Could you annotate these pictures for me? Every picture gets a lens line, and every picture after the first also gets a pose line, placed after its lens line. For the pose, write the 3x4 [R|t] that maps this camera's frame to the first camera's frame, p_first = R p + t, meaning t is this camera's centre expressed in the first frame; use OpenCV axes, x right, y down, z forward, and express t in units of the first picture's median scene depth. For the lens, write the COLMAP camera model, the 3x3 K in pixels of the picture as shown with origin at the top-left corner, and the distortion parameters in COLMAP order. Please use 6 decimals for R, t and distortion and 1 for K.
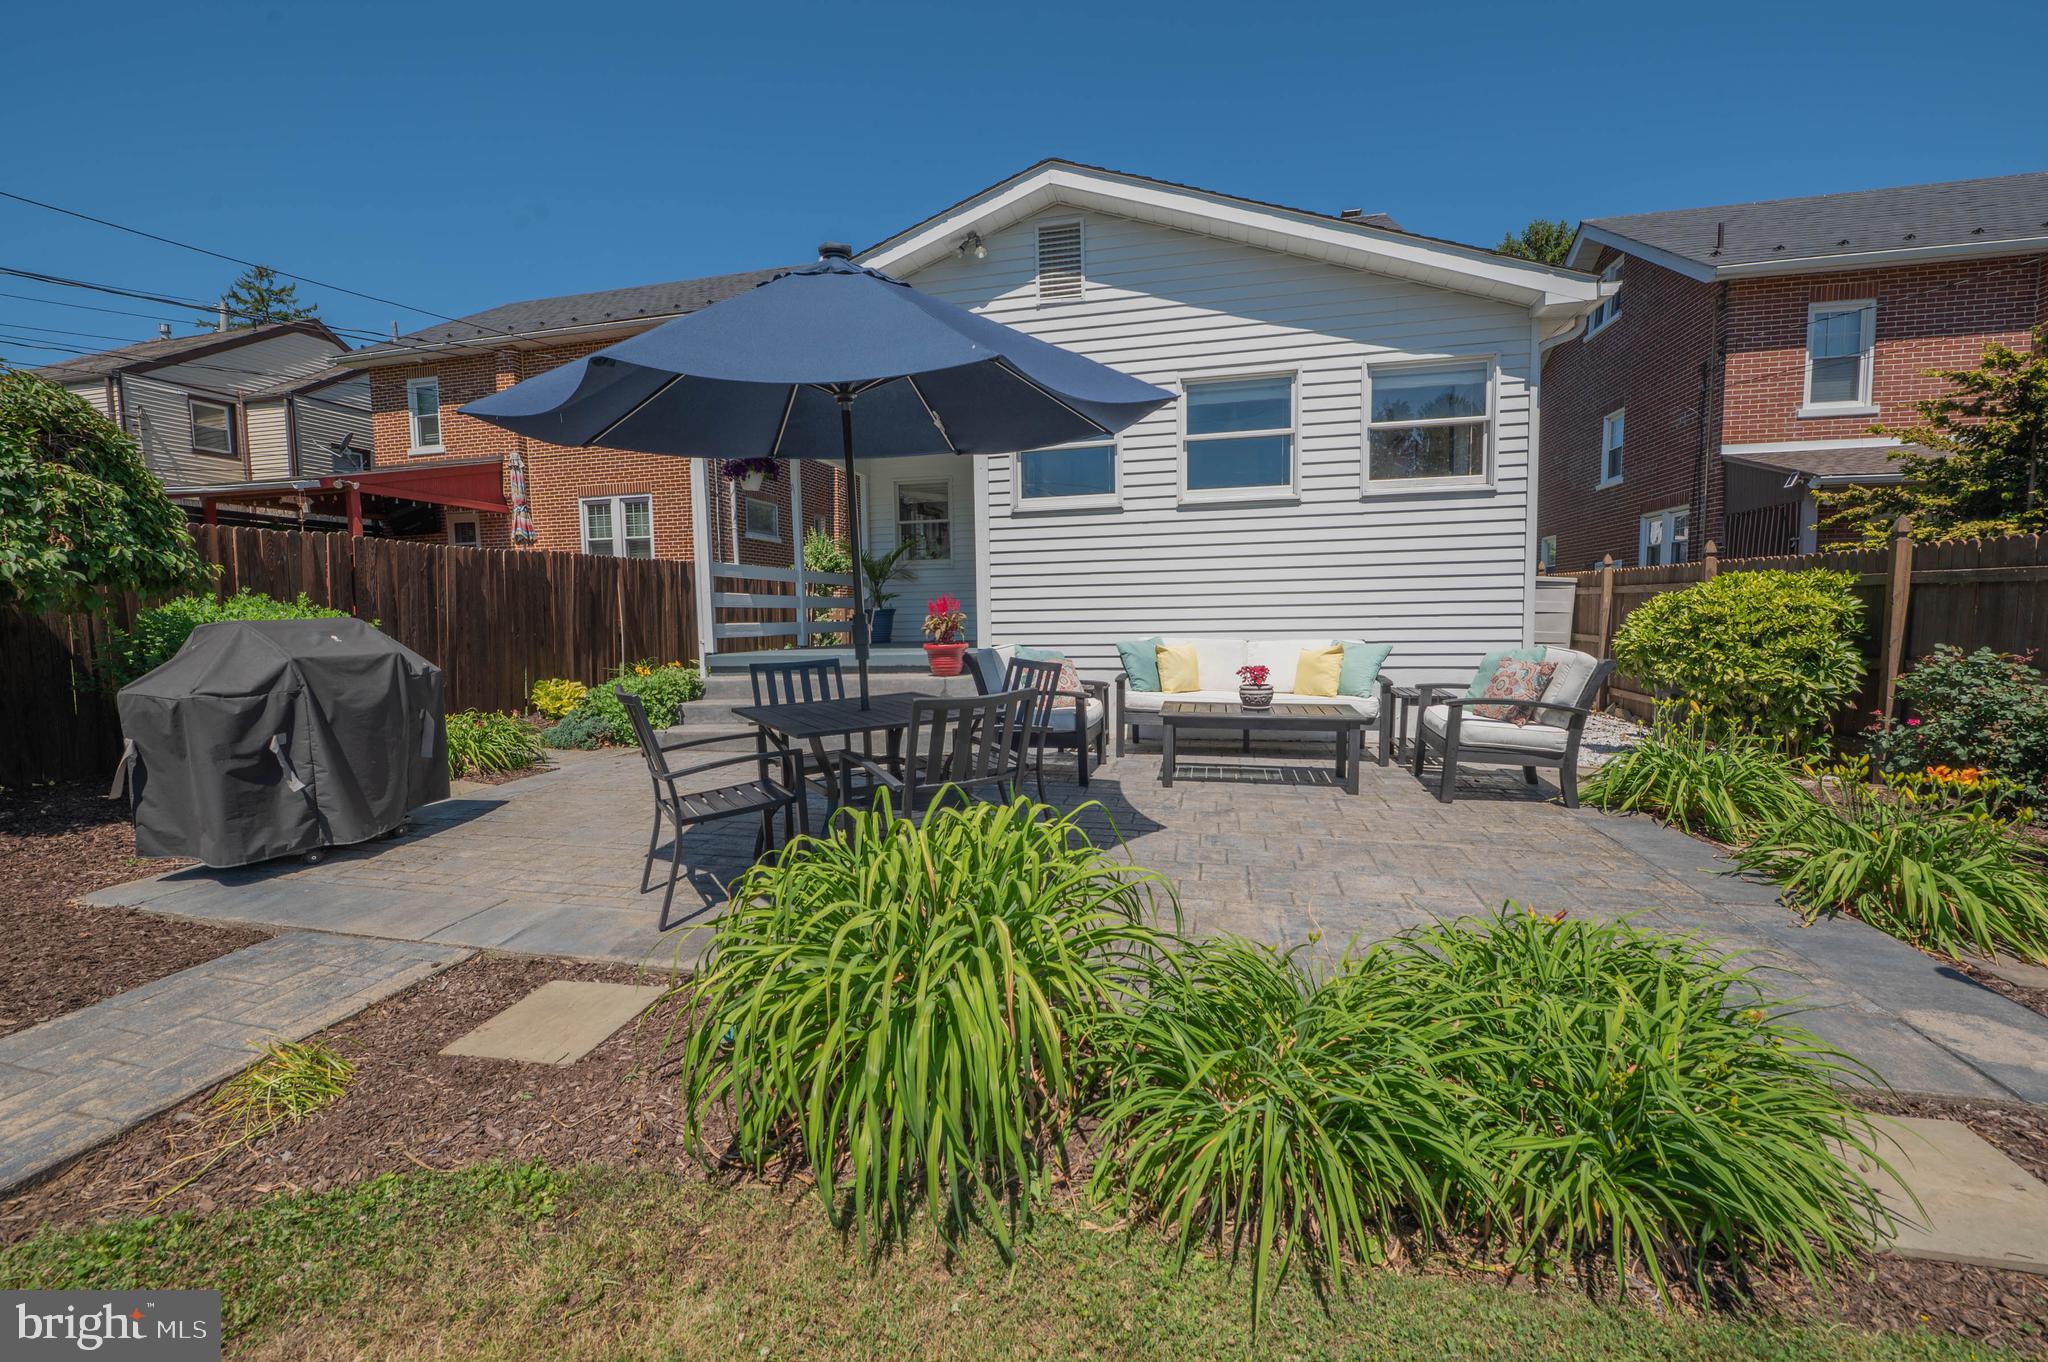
lens RADIAL K [[819.4, 0, 1017.4], [0, 819.4, 686.5], [0, 0, 1]] dist [-0.007879, -0.000322]
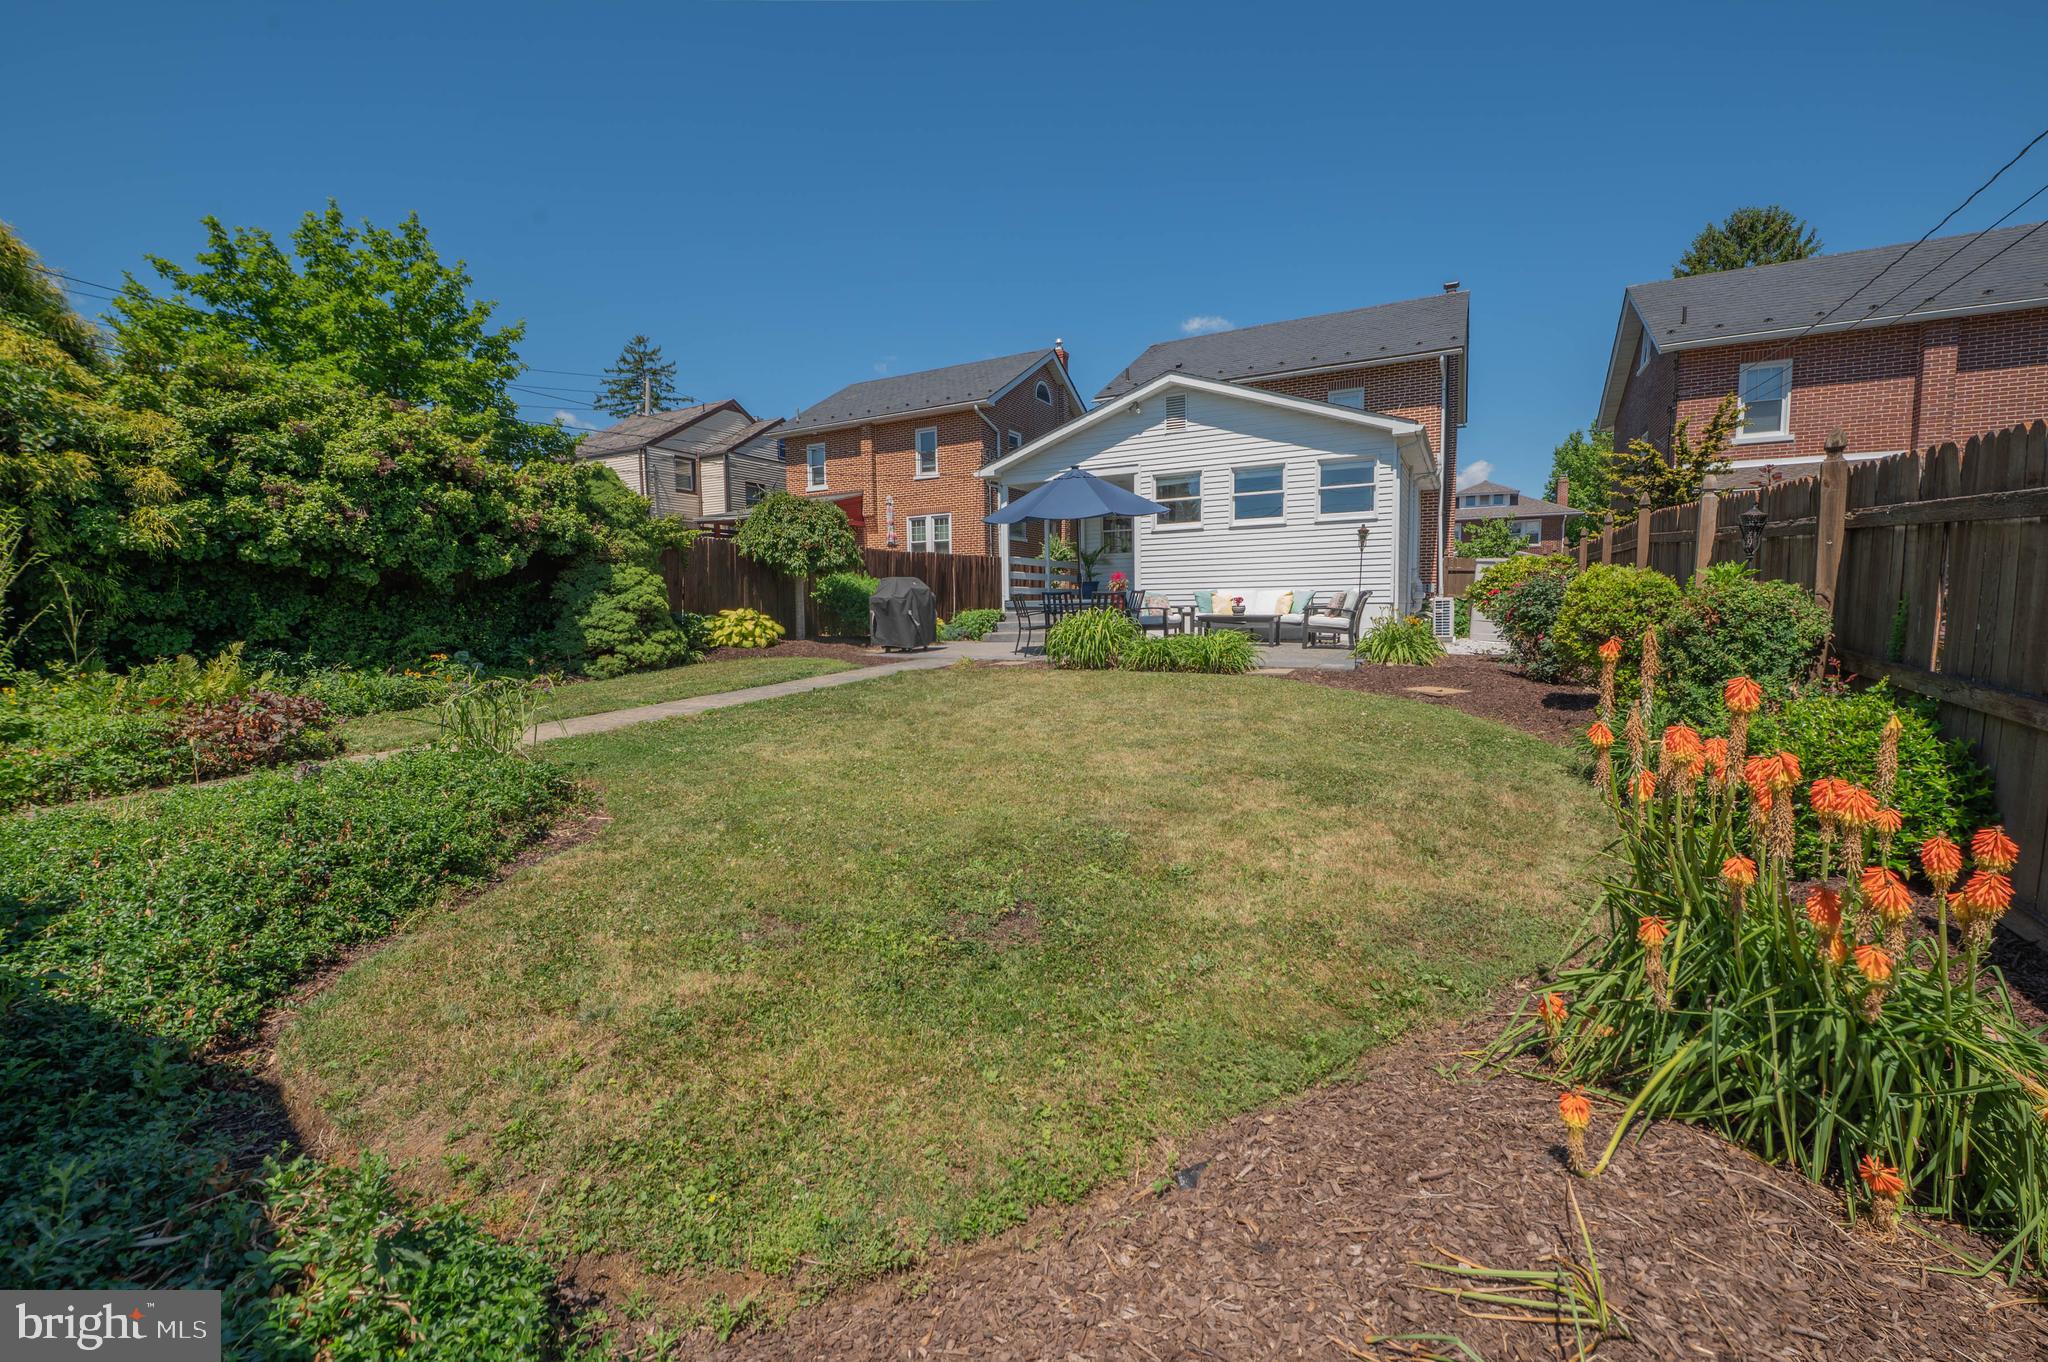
lens RADIAL K [[819.4, 0, 1025.4], [0, 819.4, 678.1], [0, 0, 1]] dist [-0.007879, -0.000322]
pose [[0.967709, 0.024427, -0.250885, 0.146270], [-0.023586, 0.999702, 0.006359, 0.106504], [0.250965, -0.000237, 0.967996, -0.753945]]
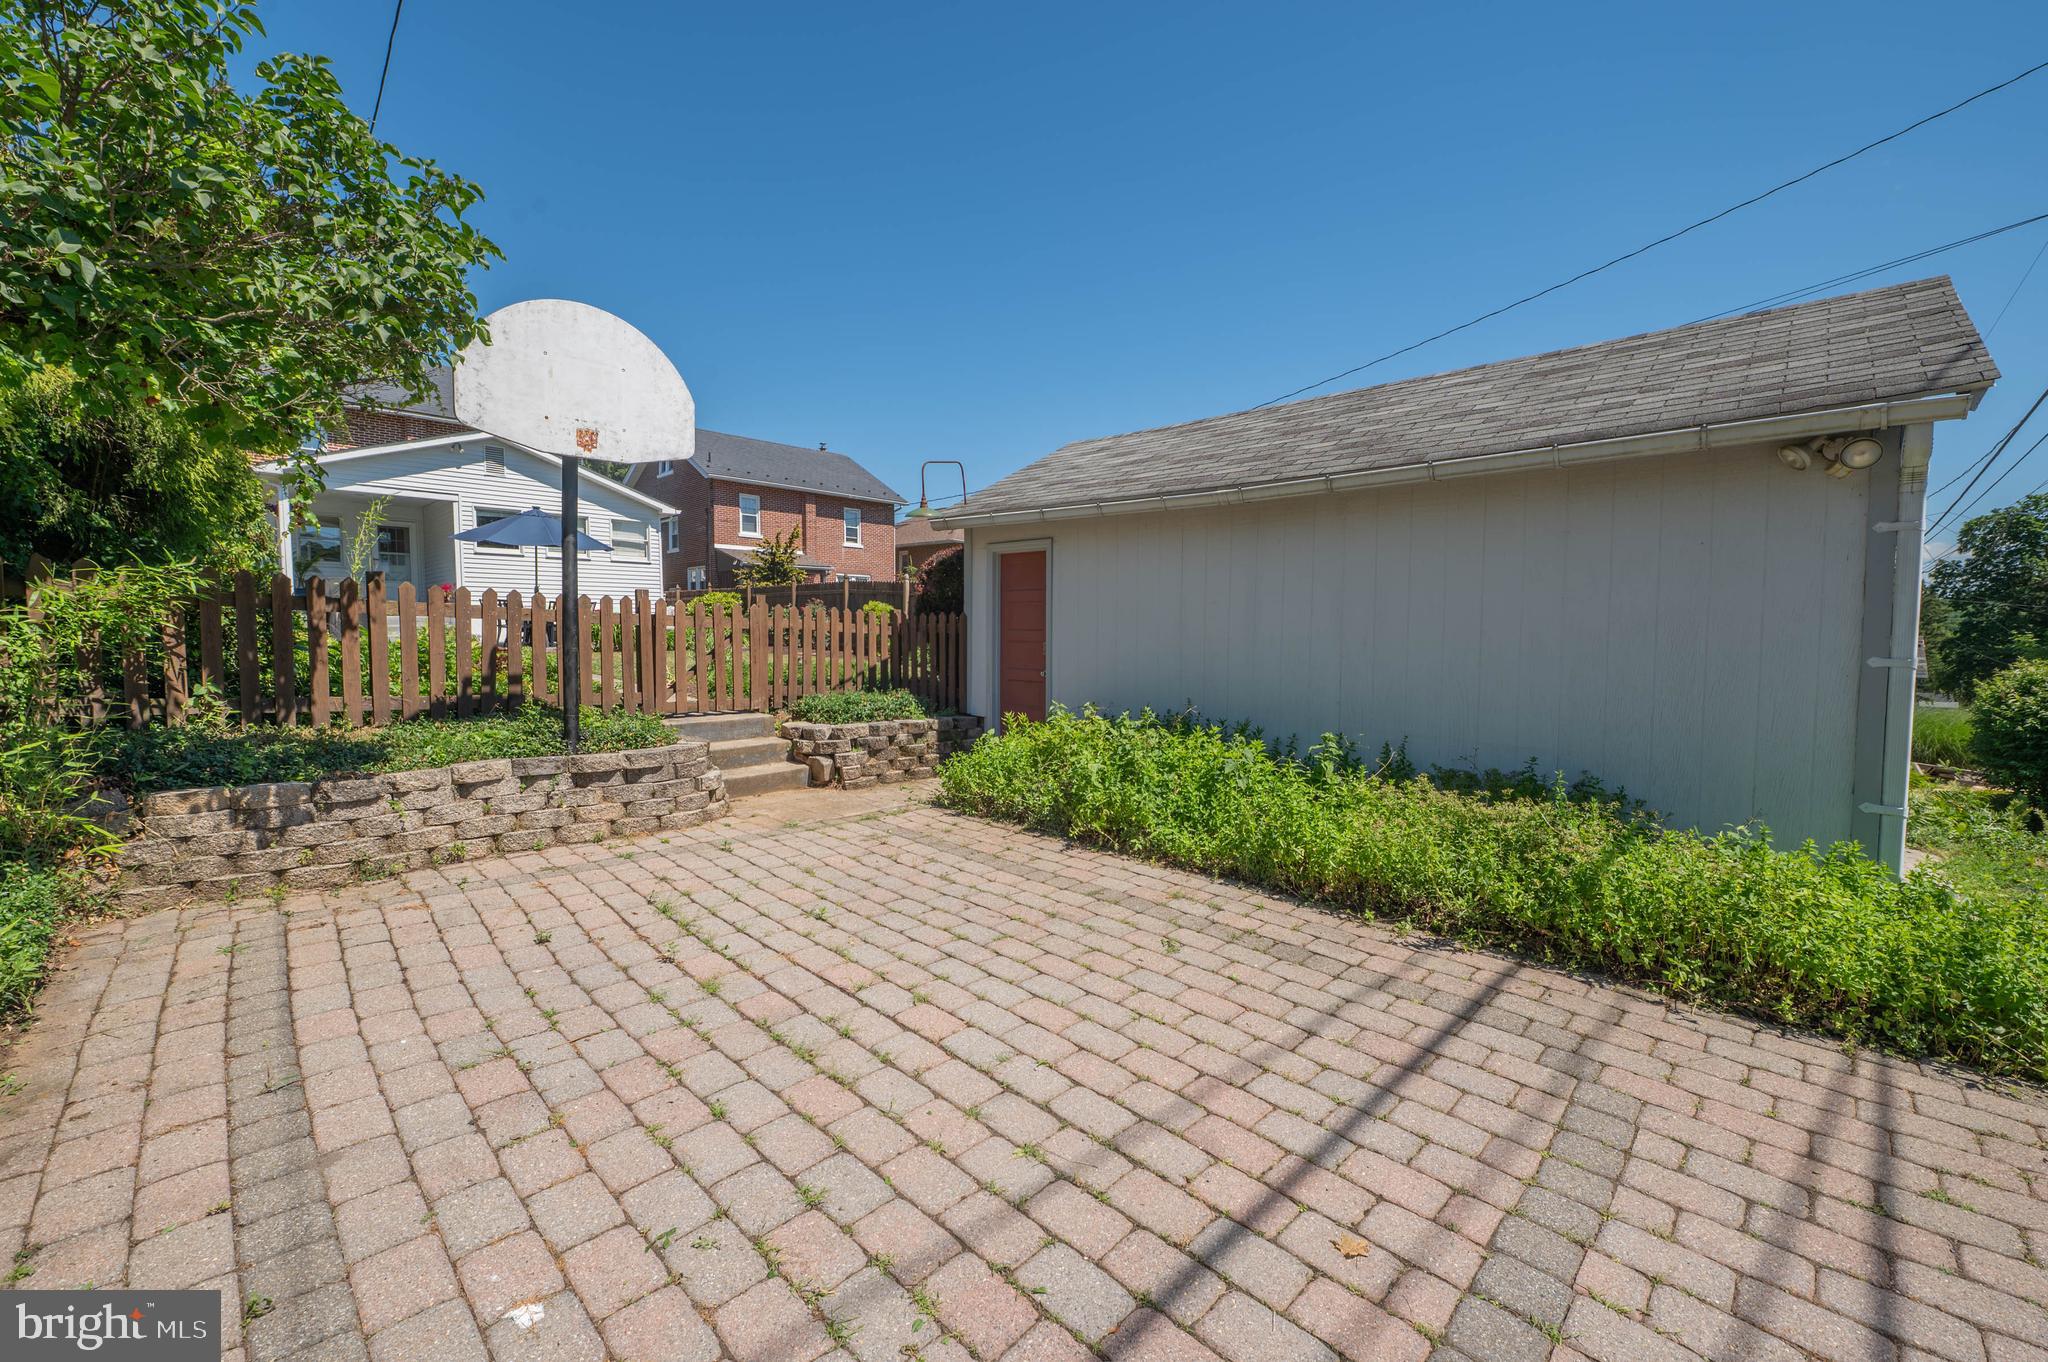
lens RADIAL K [[819.4, 0, 1018.2], [0, 819.4, 674.8], [0, 0, 1]] dist [-0.007879, -0.000322]
pose [[0.511281, -0.030090, 0.858887, -0.895566], [0.065099, 0.997872, -0.003794, 0.189879], [-0.856945, 0.057852, 0.512151, -1.150185]]
